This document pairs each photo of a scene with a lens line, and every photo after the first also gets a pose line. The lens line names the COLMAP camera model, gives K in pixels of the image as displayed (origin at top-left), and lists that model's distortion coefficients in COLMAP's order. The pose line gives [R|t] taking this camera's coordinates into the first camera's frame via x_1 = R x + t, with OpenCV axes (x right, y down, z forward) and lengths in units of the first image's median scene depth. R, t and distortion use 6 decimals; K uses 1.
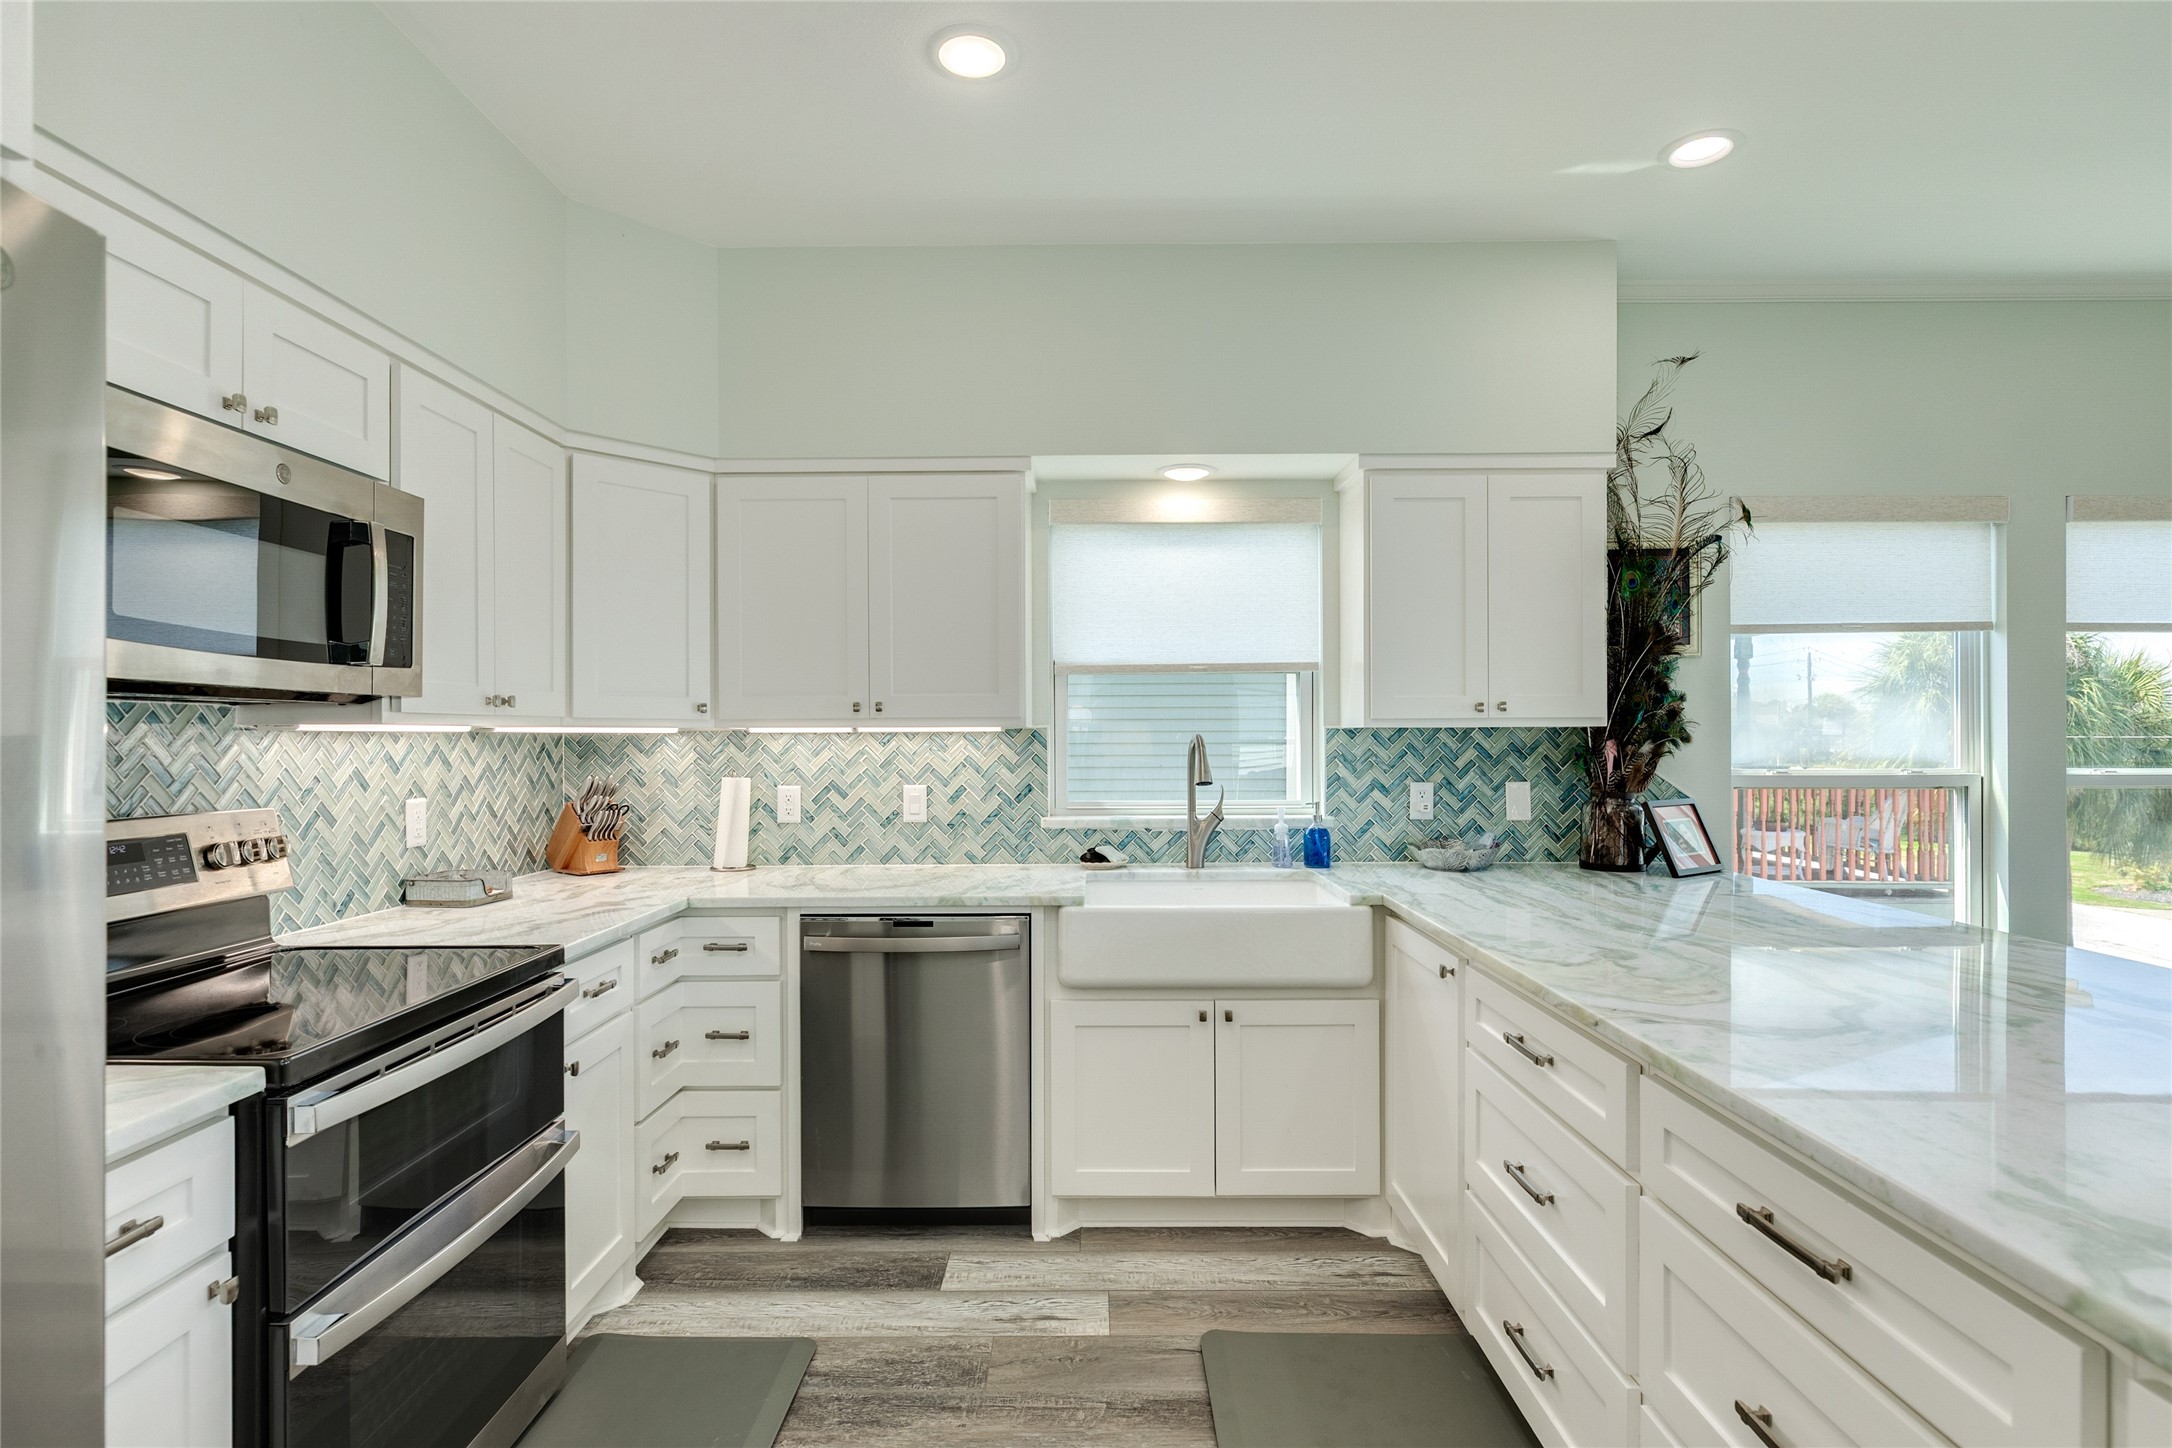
lens RADIAL K [[1072.1, 0, 1079.2], [0, 1072.1, 729.0], [0, 0, 1]] dist [-0.001252, 0.000360]
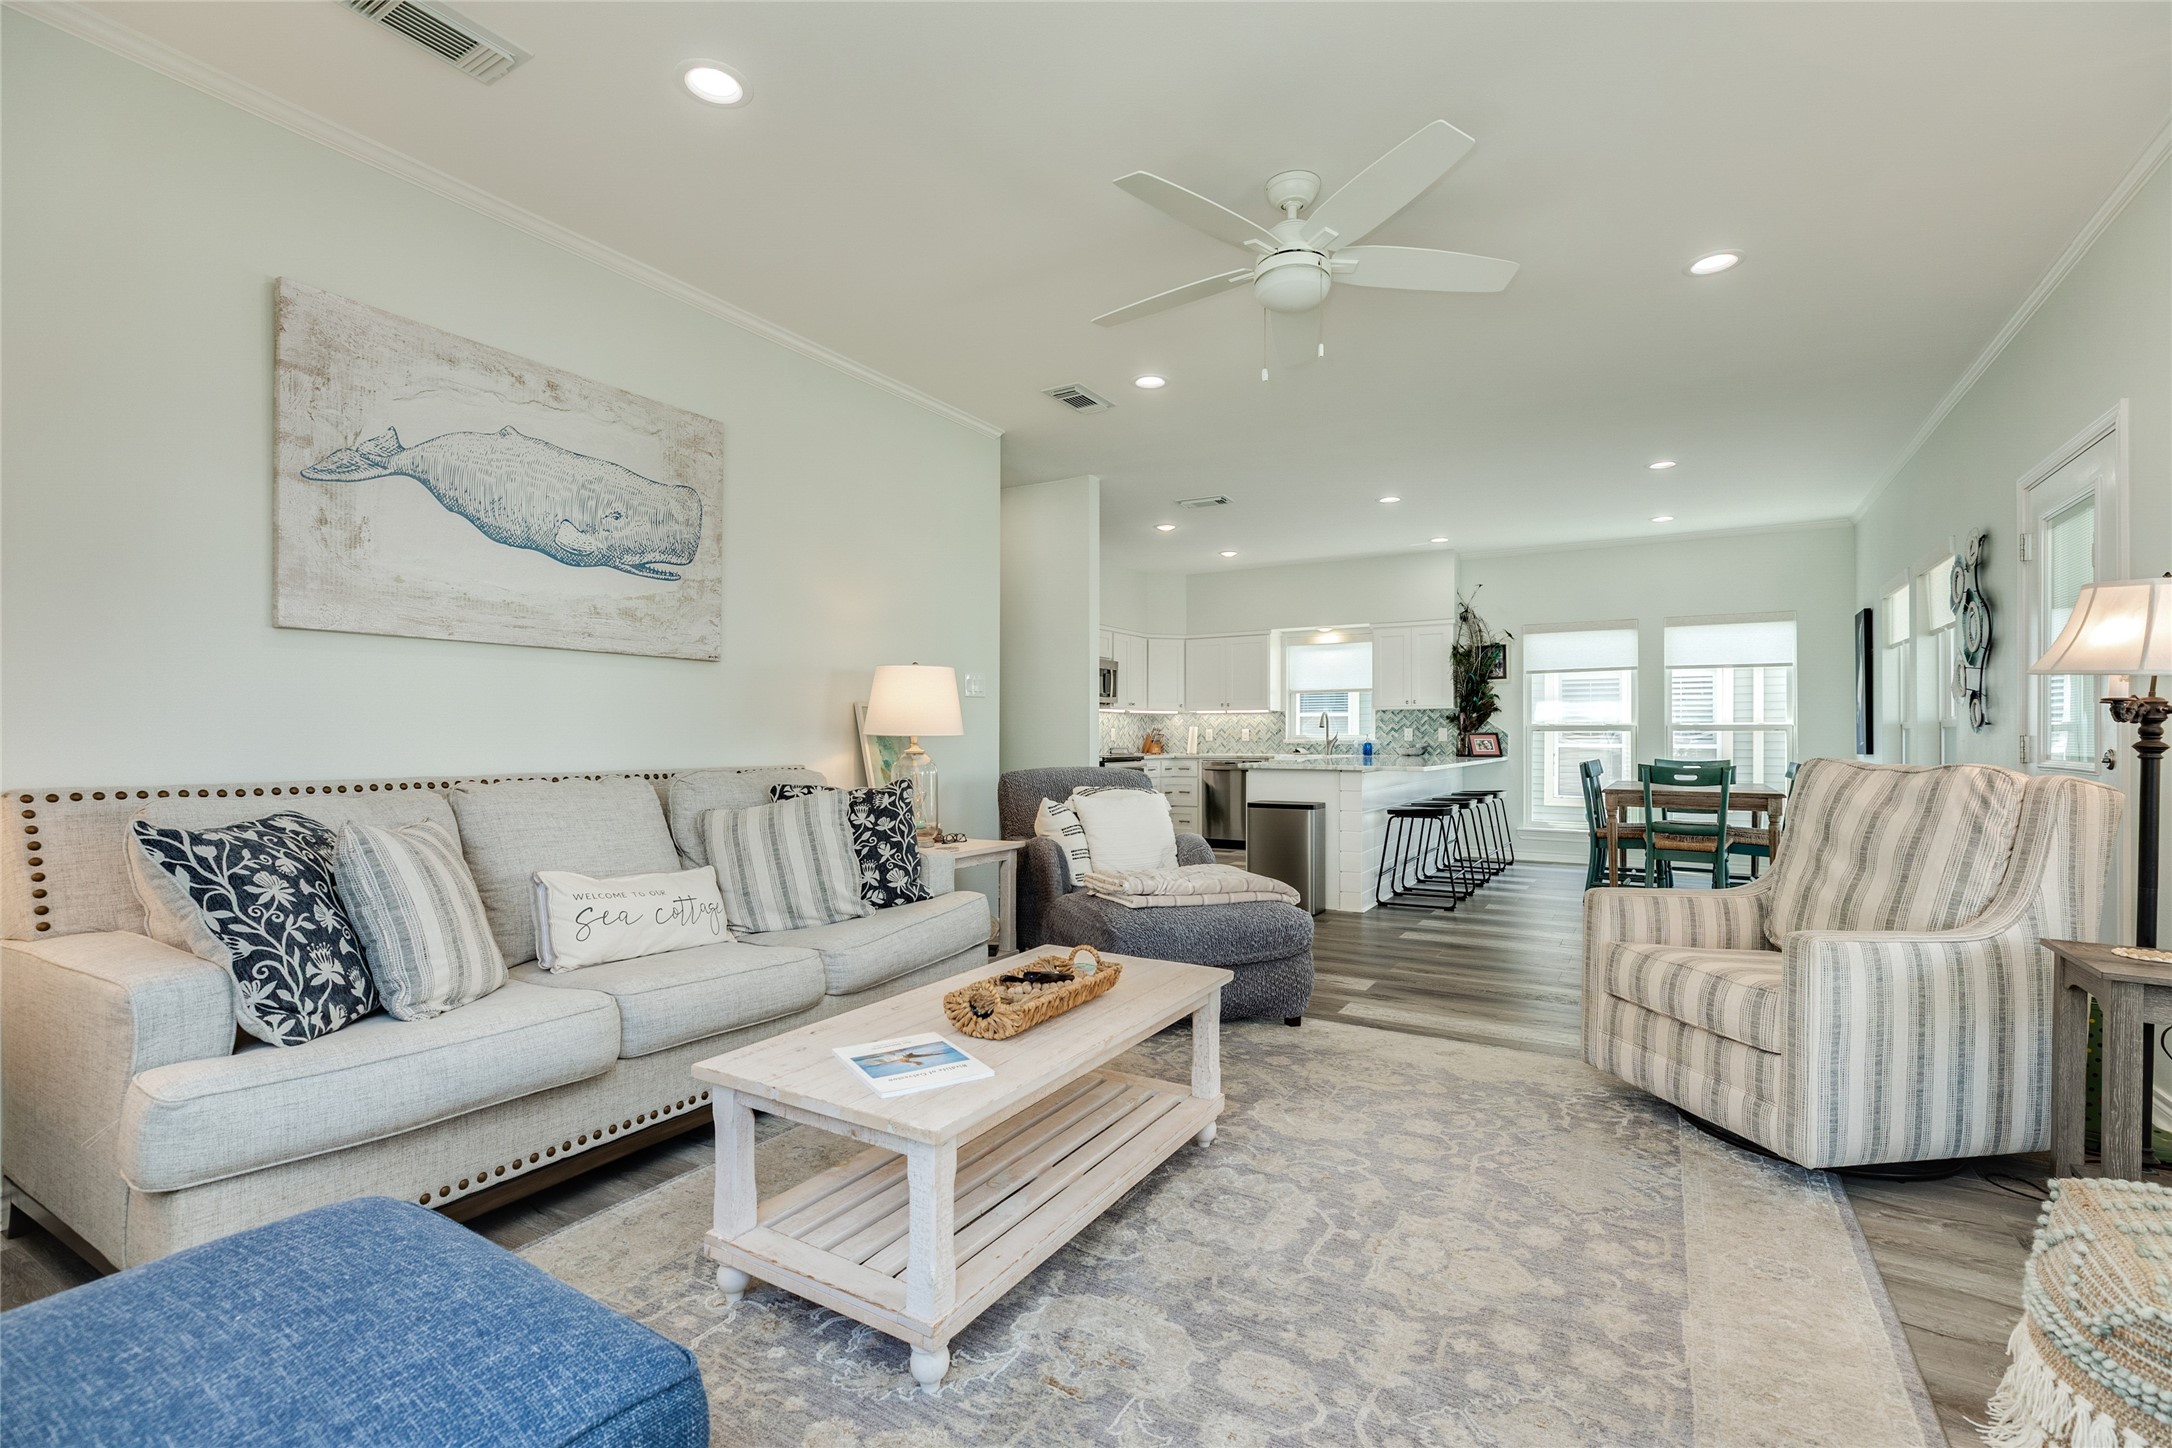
lens RADIAL K [[961.3, 0, 1079.3], [0, 961.3, 735.0], [0, 0, 1]] dist [0.000670, -0.000347]
pose [[0.857439, 0.002693, -0.514578, 0.930016], [-0.002201, 0.999996, 0.001565, 0.068319], [0.514580, -0.000210, 0.857442, -1.778118]]
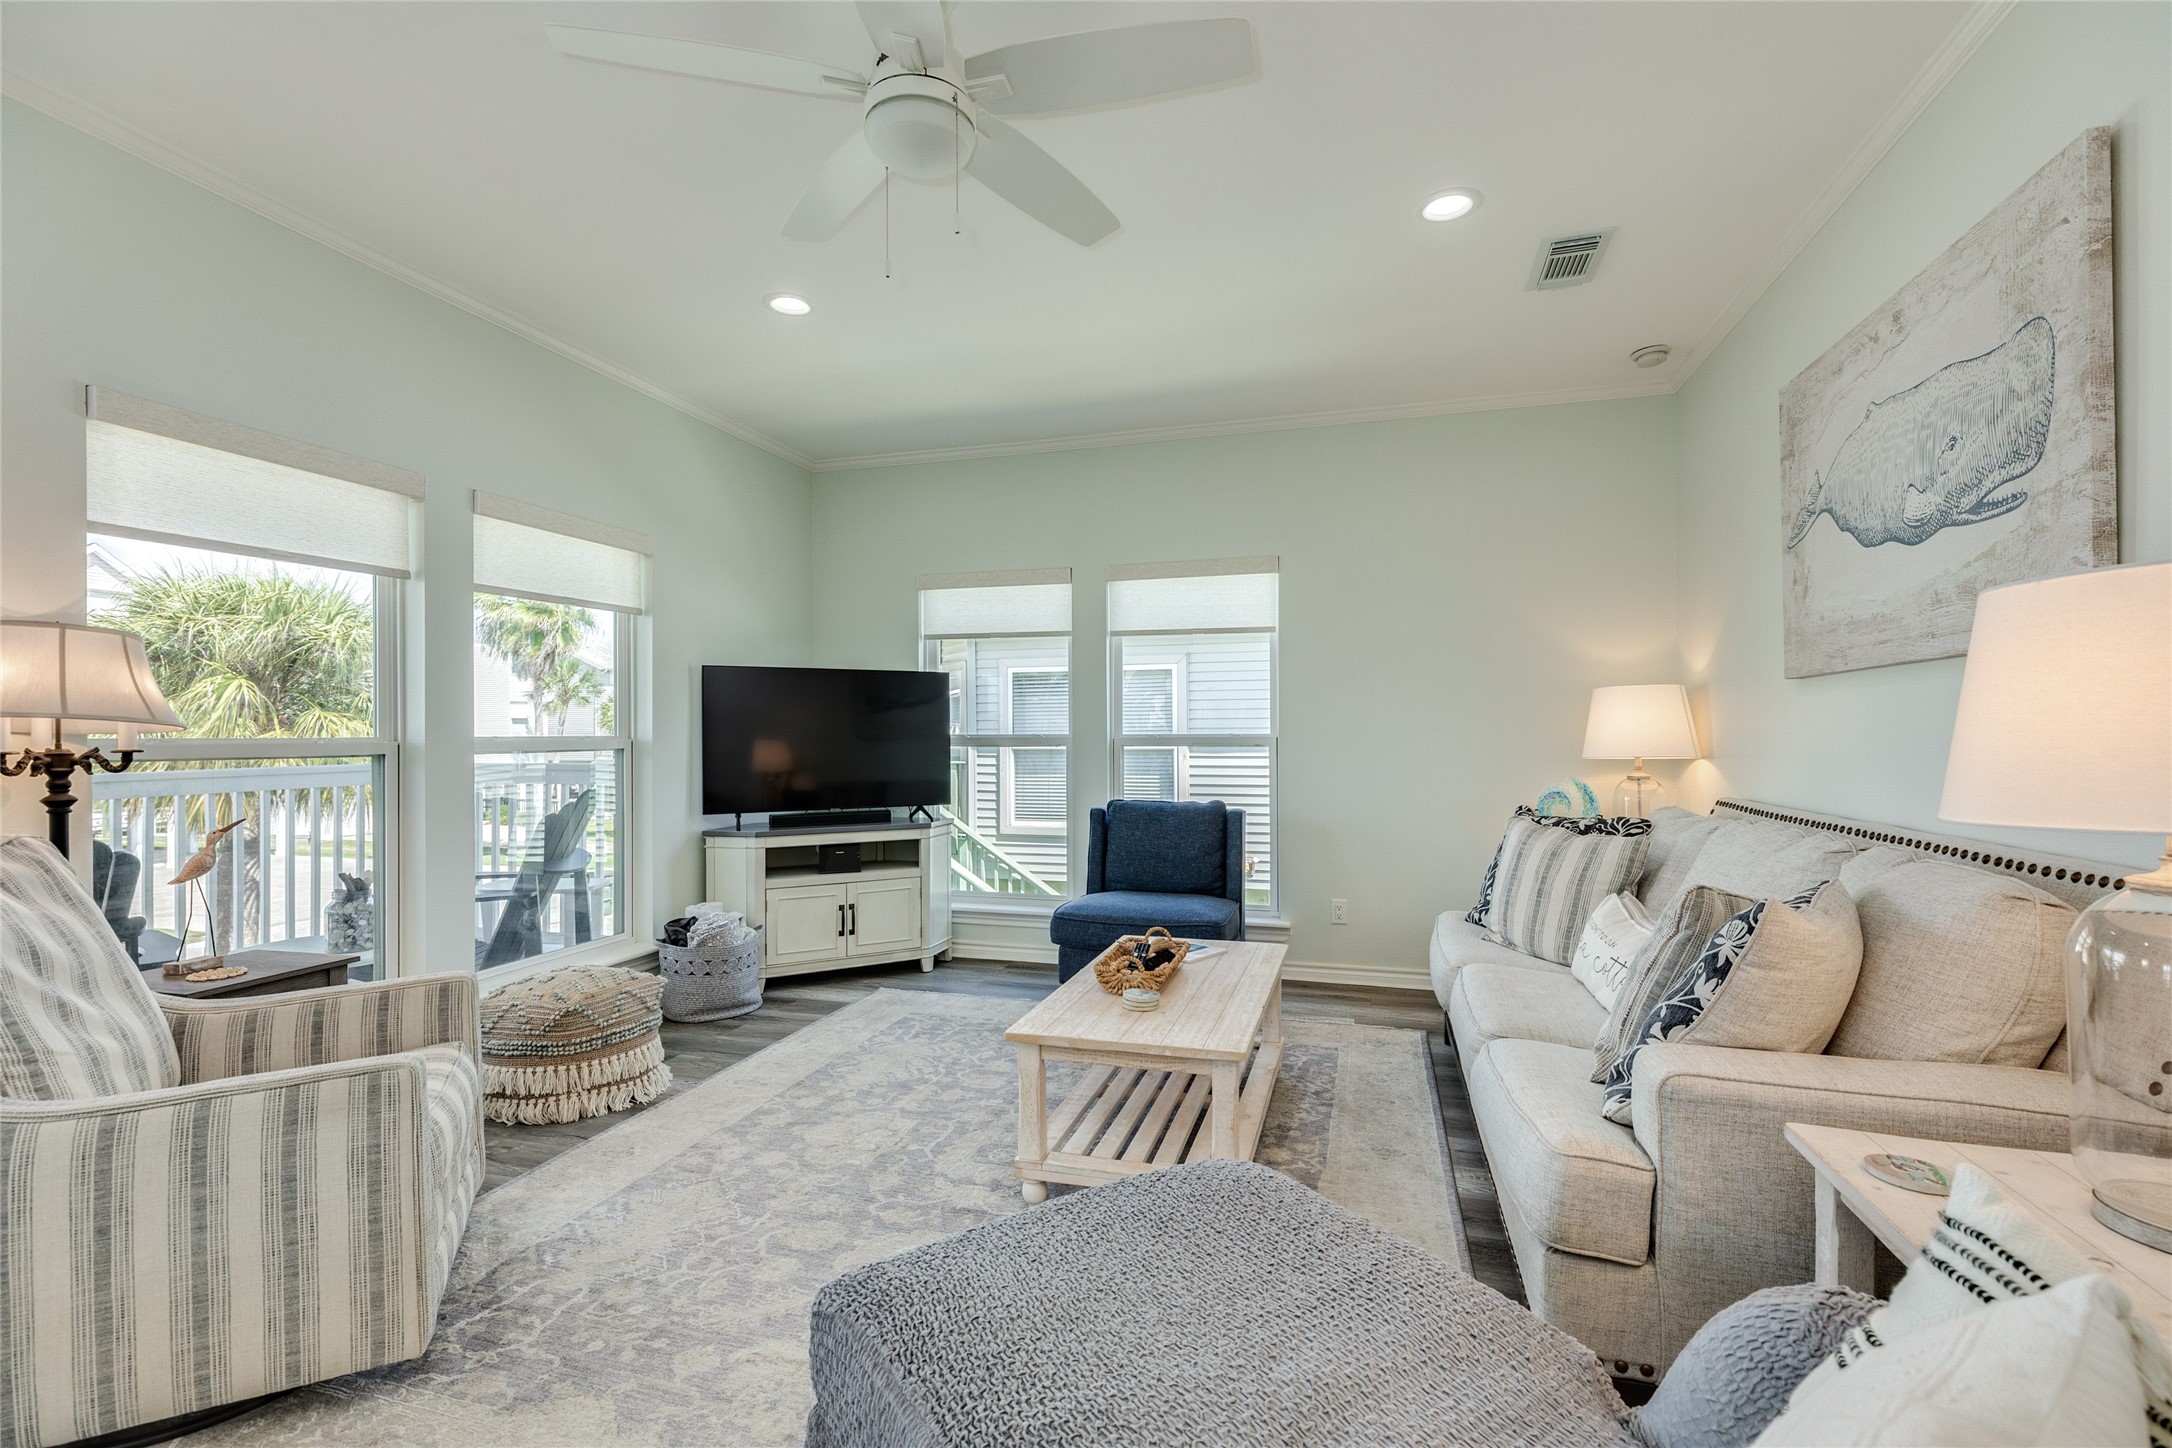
lens RADIAL K [[961.3, 0, 1086.0], [0, 961.3, 732.9], [0, 0, 1]] dist [0.000670, -0.000347]
pose [[-0.962366, 0.006272, 0.271683, 0.387275], [0.005154, 0.999975, -0.004828, 0.037222], [-0.271707, -0.003246, -0.962375, -0.384590]]
